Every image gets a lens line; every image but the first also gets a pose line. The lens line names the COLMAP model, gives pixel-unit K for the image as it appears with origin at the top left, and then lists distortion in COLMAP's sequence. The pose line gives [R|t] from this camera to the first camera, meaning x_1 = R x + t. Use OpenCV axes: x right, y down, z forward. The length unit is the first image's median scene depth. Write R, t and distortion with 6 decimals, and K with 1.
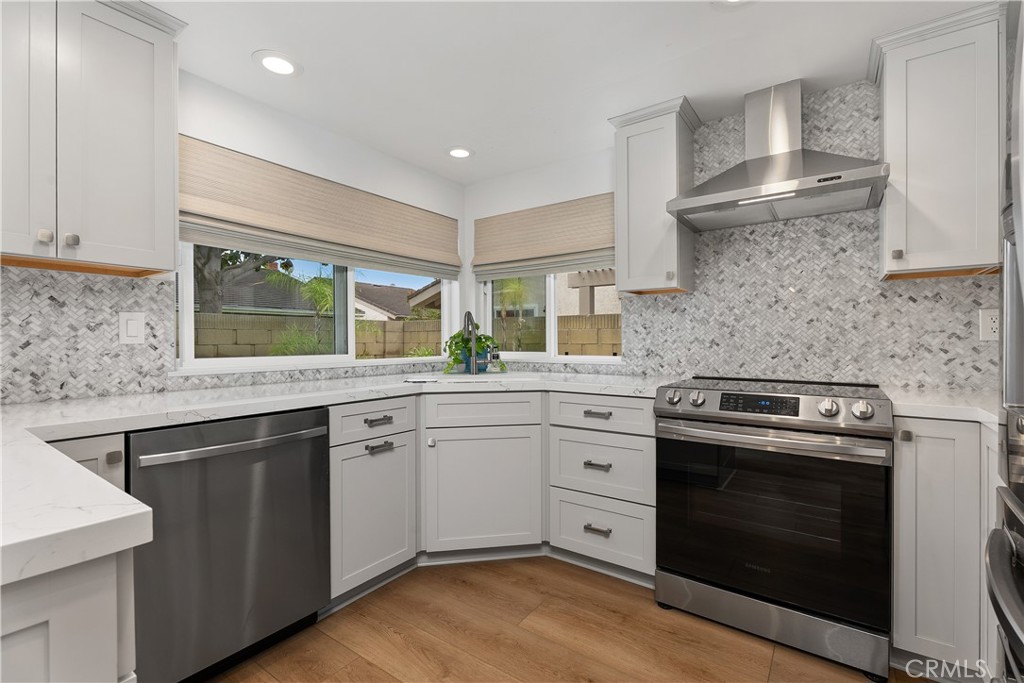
lens RADIAL K [[454.0, 0, 514.0], [0, 454.0, 344.6], [0, 0, 1]] dist [0.000326, -0.001010]
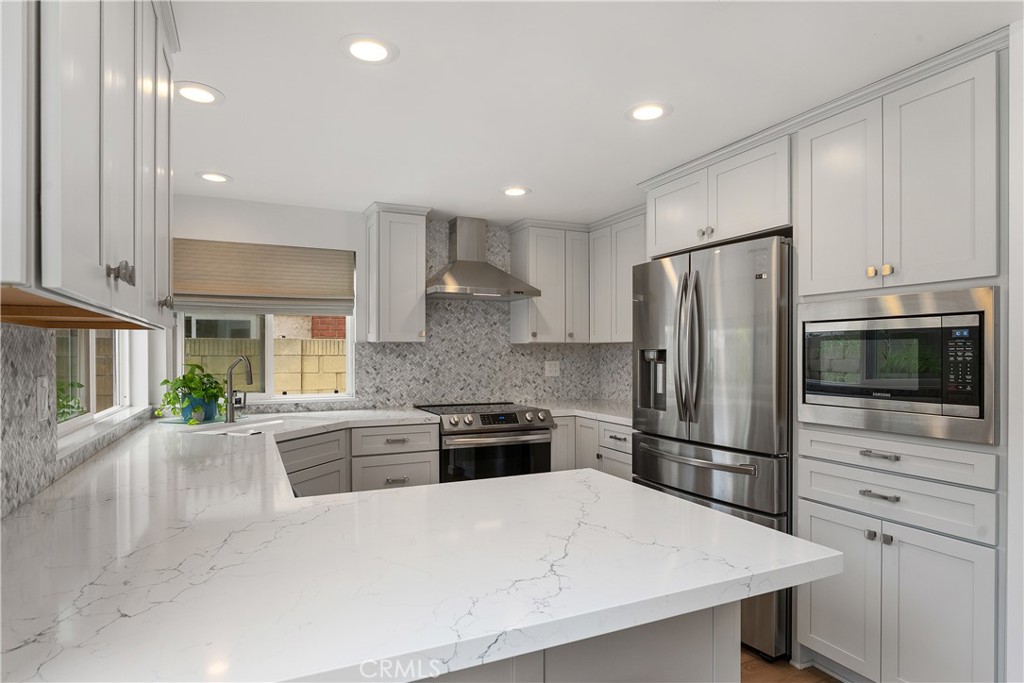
lens RADIAL K [[567.6, 0, 508.7], [0, 567.6, 347.7], [0, 0, 1]] dist [-0.004675, -0.000295]
pose [[0.498824, 0.010864, 0.866635, -1.000722], [0.005973, 0.999855, -0.015972, -0.079853], [-0.866682, 0.013144, 0.498687, -0.083722]]
